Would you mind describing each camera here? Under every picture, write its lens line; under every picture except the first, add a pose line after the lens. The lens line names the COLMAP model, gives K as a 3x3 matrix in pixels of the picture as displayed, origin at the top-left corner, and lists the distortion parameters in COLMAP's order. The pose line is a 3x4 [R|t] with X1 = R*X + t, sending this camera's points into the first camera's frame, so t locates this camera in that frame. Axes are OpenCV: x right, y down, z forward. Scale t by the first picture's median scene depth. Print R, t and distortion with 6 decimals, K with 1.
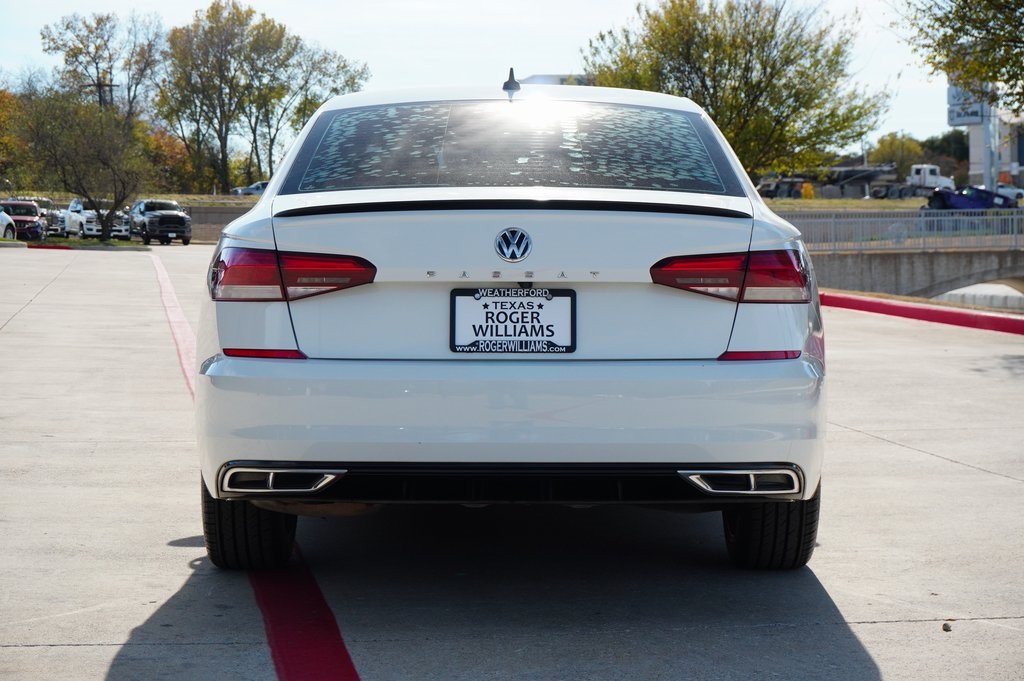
lens RADIAL K [[2078.1, 0, 512.0], [0, 2078.1, 340.5], [0, 0, 1]] dist [0.063928, 0.133195]
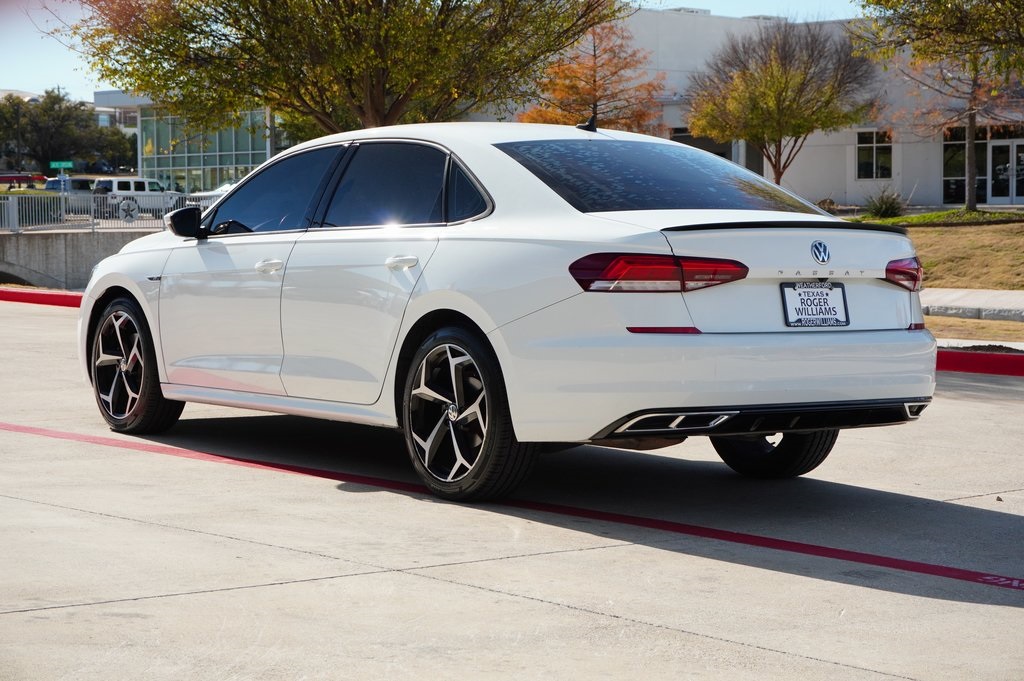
lens RADIAL K [[2078.1, 0, 512.0], [0, 2078.1, 340.5], [0, 0, 1]] dist [0.063928, 0.133195]
pose [[0.800341, -0.021268, 0.599168, -1.041739], [0.005814, 0.999599, 0.027716, -0.025926], [-0.599517, -0.018699, 0.800143, -0.039115]]
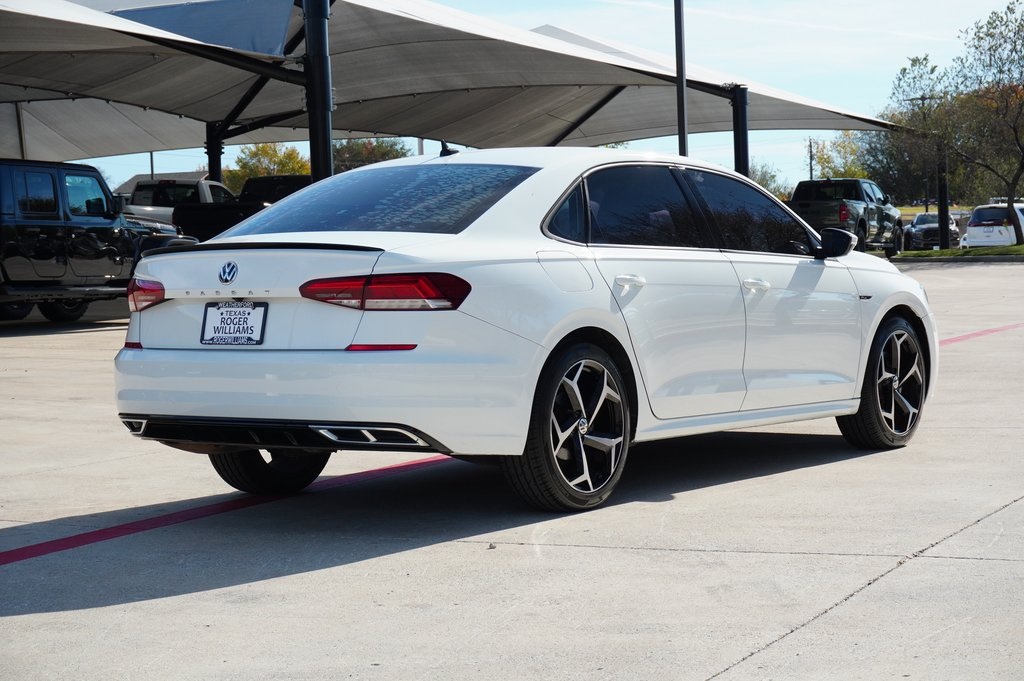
lens RADIAL K [[2078.1, 0, 512.0], [0, 2078.1, 340.5], [0, 0, 1]] dist [0.063928, 0.133195]
pose [[0.819130, 0.001701, -0.573606, 1.024480], [-0.002058, 0.999998, 0.000027, 0.002324], [0.573605, 0.001158, 0.819132, -0.114076]]
